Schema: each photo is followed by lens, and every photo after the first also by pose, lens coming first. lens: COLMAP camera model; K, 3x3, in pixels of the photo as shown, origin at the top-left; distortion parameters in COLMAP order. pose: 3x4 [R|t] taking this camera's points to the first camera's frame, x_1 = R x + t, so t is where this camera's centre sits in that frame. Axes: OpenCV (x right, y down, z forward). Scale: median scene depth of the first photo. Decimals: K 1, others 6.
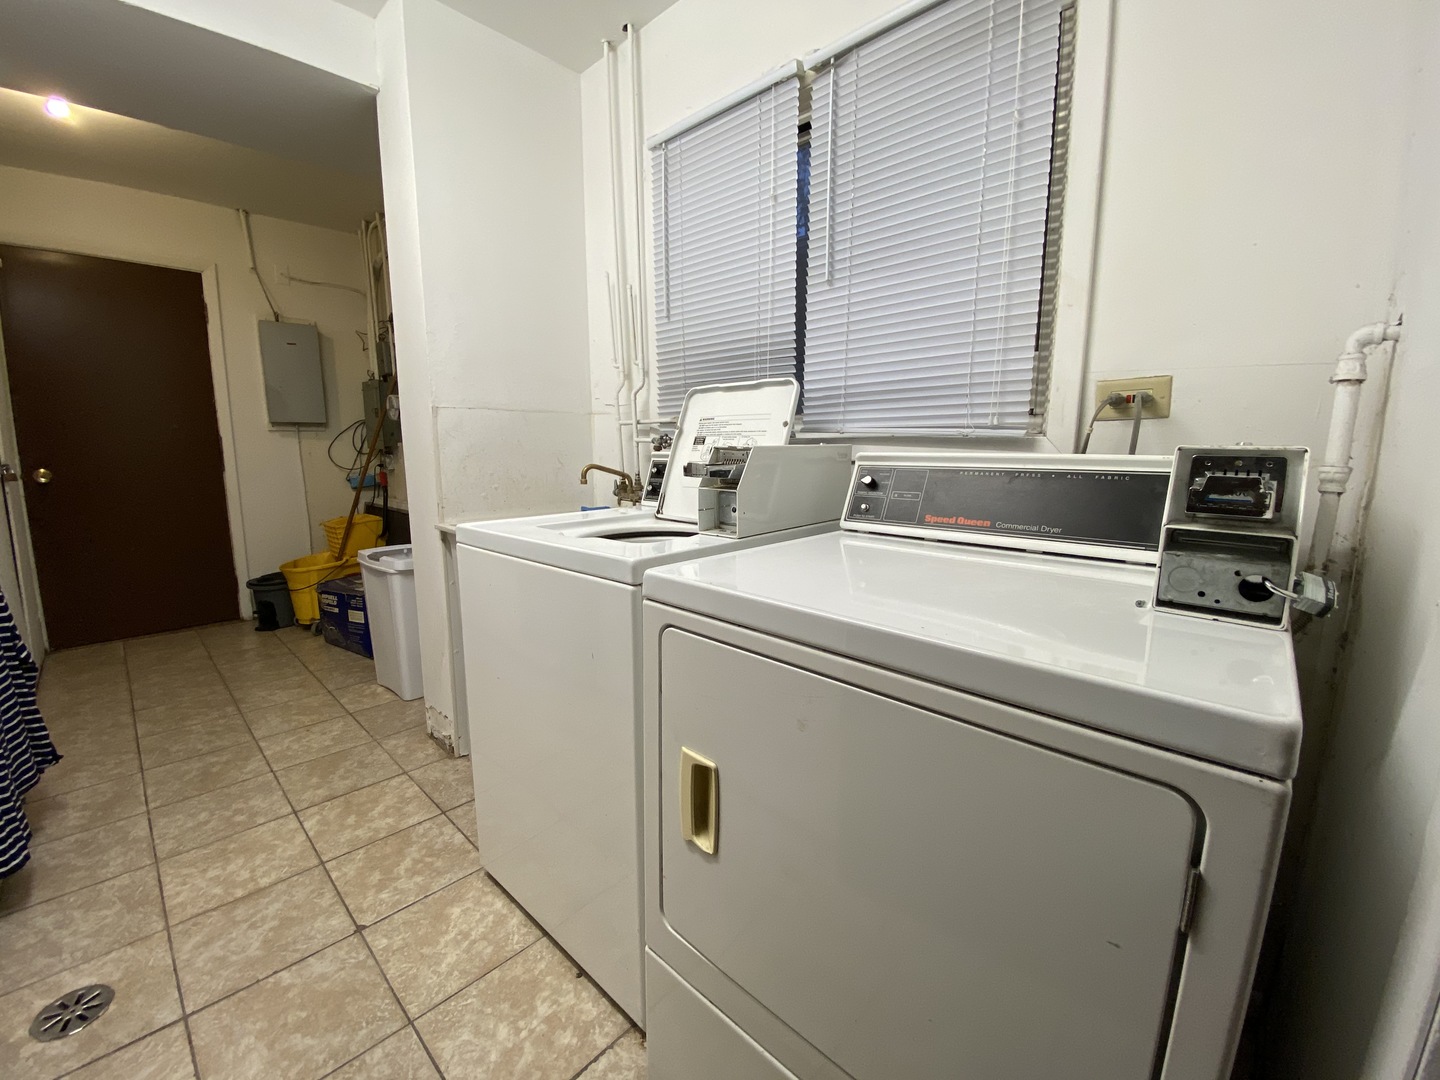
lens RADIAL K [[577.1, 0, 720.1], [0, 577.1, 533.4], [0, 0, 1]] dist [0.046306, -0.034930]
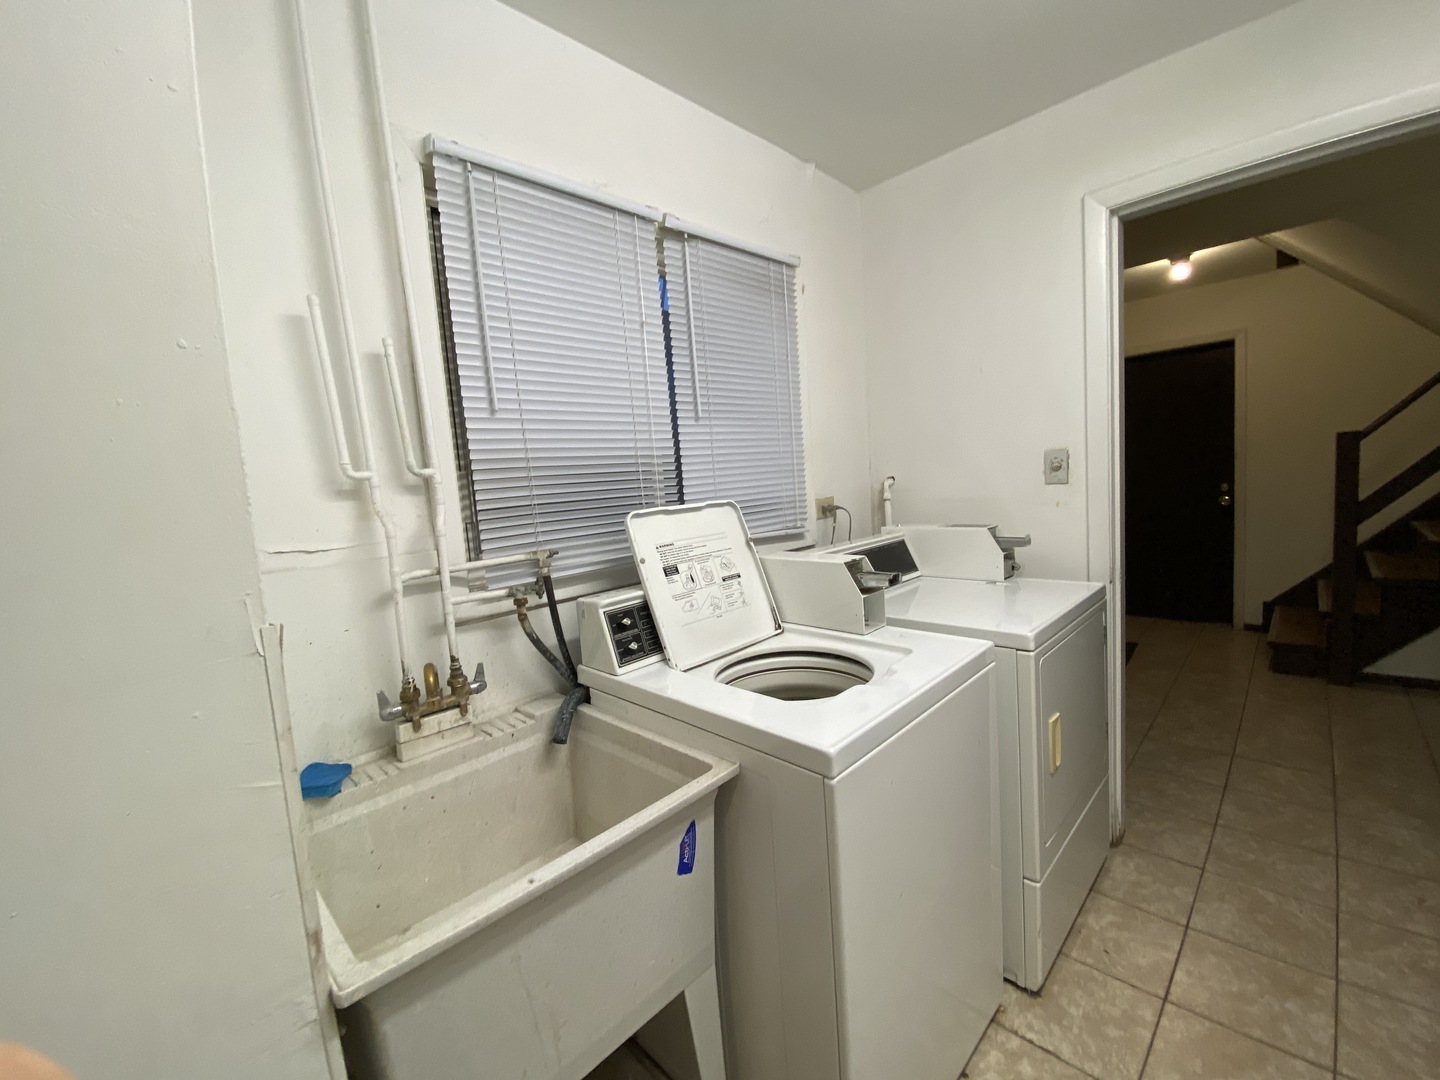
lens RADIAL K [[577.1, 0, 720.1], [0, 577.1, 533.4], [0, 0, 1]] dist [0.046306, -0.034930]
pose [[0.046084, -0.105112, 0.993392, -1.039172], [0.228996, 0.969078, 0.091916, -0.324447], [-0.972336, 0.223247, 0.068729, 0.997692]]
